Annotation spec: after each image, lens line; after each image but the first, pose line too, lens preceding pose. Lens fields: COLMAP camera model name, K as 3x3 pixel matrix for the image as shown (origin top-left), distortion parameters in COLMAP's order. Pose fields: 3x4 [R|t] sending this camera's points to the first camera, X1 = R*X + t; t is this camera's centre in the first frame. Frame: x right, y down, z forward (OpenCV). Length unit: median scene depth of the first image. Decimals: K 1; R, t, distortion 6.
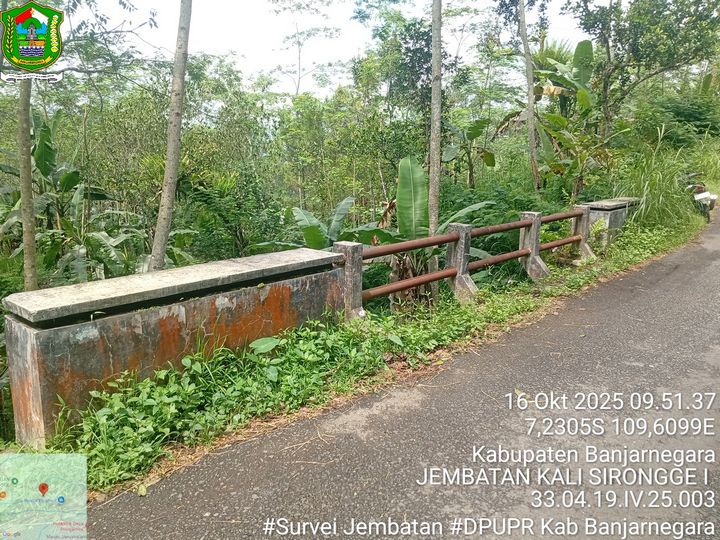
lens RADIAL K [[558.2, 0, 360.0], [0, 558.2, 270.0], [0, 0, 1]] dist [-0.005343, -0.003868]
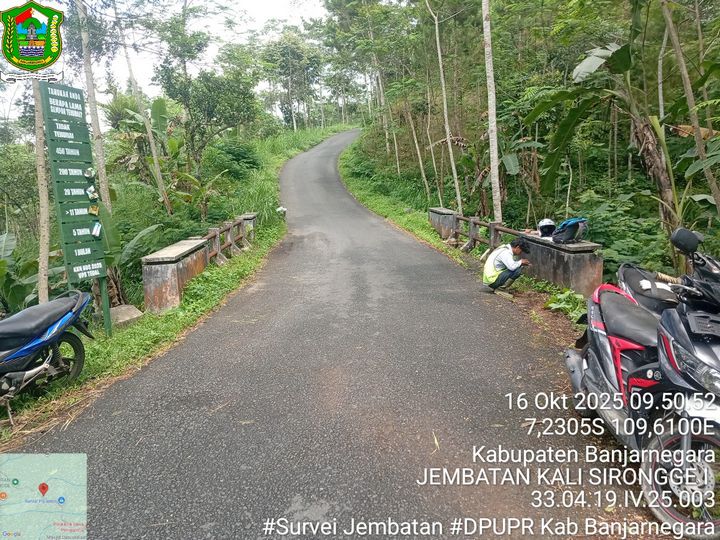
lens RADIAL K [[547.9, 0, 360.0], [0, 547.9, 270.0], [0, 0, 1]] dist [0.084278, -0.181935]
pose [[0.706801, -0.151797, 0.690934, -0.347545], [0.185164, 0.982353, 0.026404, 0.045034], [-0.682749, 0.109274, 0.722435, -0.319644]]
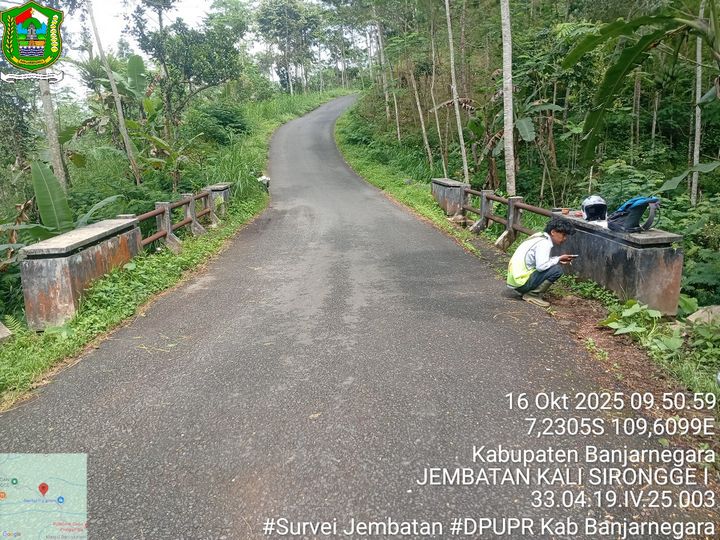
lens RADIAL K [[547.9, 0, 360.0], [0, 547.9, 270.0], [0, 0, 1]] dist [0.084278, -0.181935]
pose [[0.709156, -0.182643, 0.680984, -0.219607], [0.177058, 0.981046, 0.078738, 0.034078], [-0.682457, 0.064736, 0.728053, -0.217150]]
